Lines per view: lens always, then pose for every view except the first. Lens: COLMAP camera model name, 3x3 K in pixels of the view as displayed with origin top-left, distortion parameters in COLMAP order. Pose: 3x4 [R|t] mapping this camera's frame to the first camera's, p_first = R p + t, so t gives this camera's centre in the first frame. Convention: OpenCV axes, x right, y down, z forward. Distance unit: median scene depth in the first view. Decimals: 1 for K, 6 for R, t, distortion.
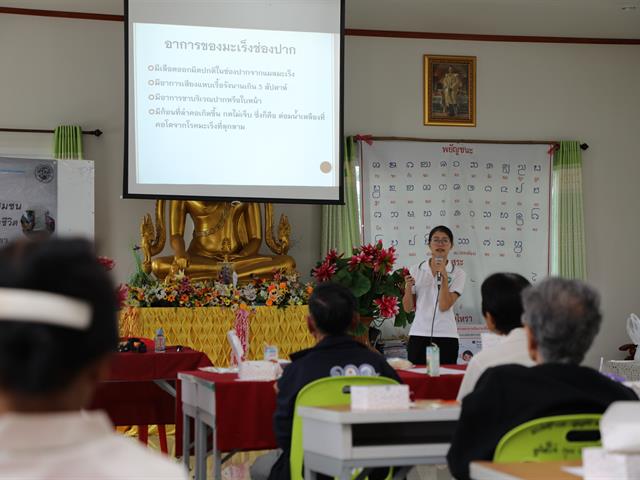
lens RADIAL K [[1220.1, 0, 324.5], [0, 1220.1, 239.7], [0, 0, 1]] dist [0.259658, 0.000000]
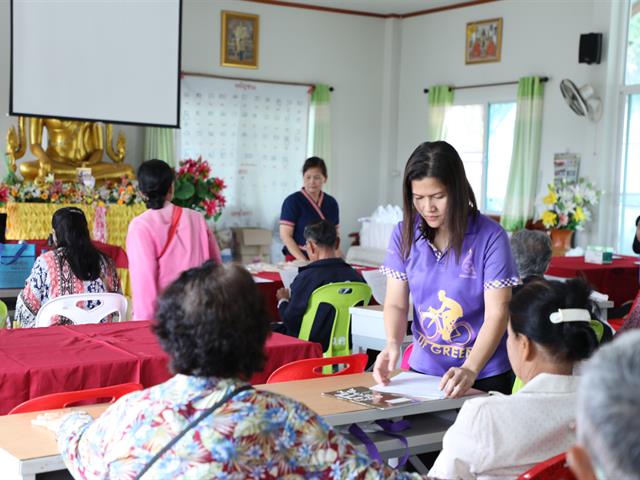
lens RADIAL K [[966.9, 0, 317.4], [0, 966.9, 244.9], [0, 0, 1]] dist [0.152886, 0.000000]
pose [[0.954001, 0.012078, 0.299560, -0.151278], [-0.047771, 0.992546, 0.112117, -0.028306], [-0.295973, -0.121270, 0.947467, -0.048315]]
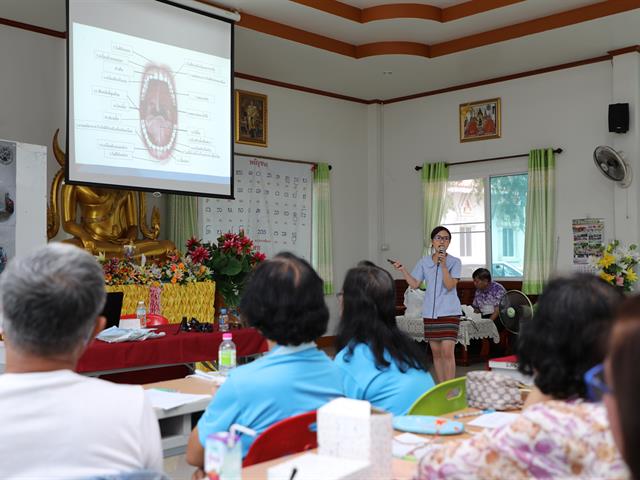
lens RADIAL K [[760.0, 0, 318.6], [0, 760.0, 241.3], [0, 0, 1]] dist [0.084303, 0.000000]
pose [[0.869931, 0.014817, 0.492950, -0.279068], [-0.018077, 0.999835, 0.001849, 0.009927], [-0.492842, -0.010520, 0.870055, 0.288726]]
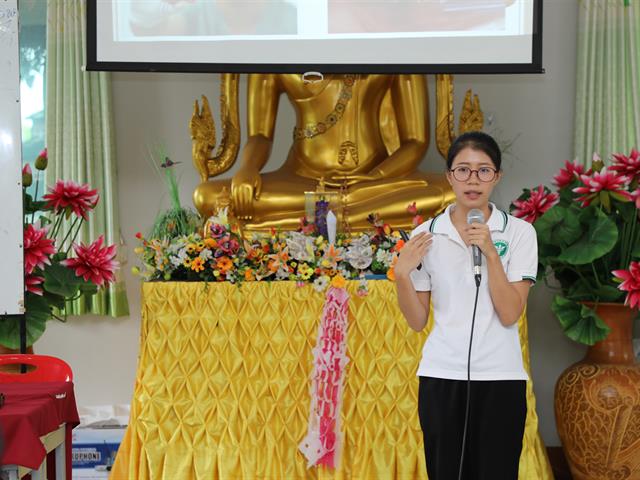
lens RADIAL K [[2186.4, 0, 322.8], [0, 2186.4, 237.2], [0, 0, 1]] dist [0.524119, 0.000000]
pose [[0.944583, 0.006083, -0.328216, 0.214458], [0.014489, 0.998081, 0.060199, -0.017125], [0.327953, -0.061618, 0.942682, 0.148292]]
